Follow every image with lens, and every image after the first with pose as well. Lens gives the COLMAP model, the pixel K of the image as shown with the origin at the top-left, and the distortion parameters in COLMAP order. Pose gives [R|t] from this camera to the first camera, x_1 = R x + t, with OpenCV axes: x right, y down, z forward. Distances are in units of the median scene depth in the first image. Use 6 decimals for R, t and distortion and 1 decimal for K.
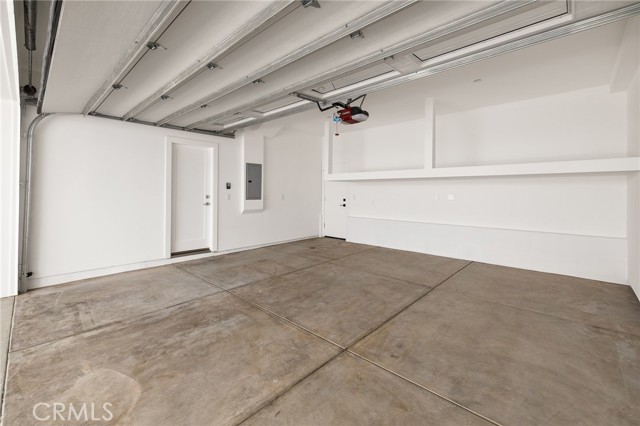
lens RADIAL K [[274.0, 0, 319.5], [0, 274.0, 189.0], [0, 0, 1]] dist [-0.008063, 0.000340]
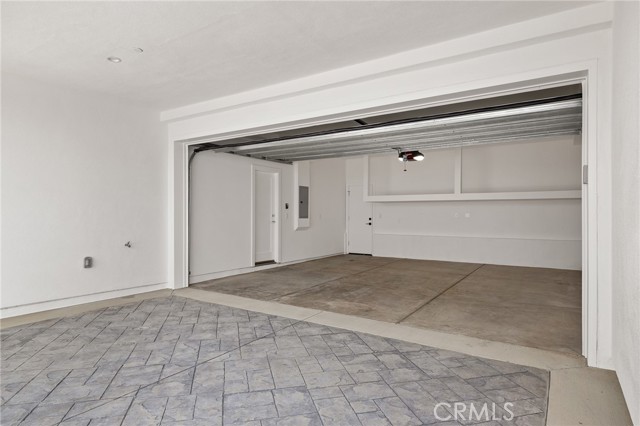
lens RADIAL K [[368.1, 0, 320.0], [0, 368.1, 212.5], [0, 0, 1]] dist [-0.001952, -0.000290]
pose [[0.985483, -0.002270, 0.169761, -0.476267], [0.001079, 0.999974, 0.007109, 0.004341], [-0.169773, -0.006823, 0.985460, -0.557226]]
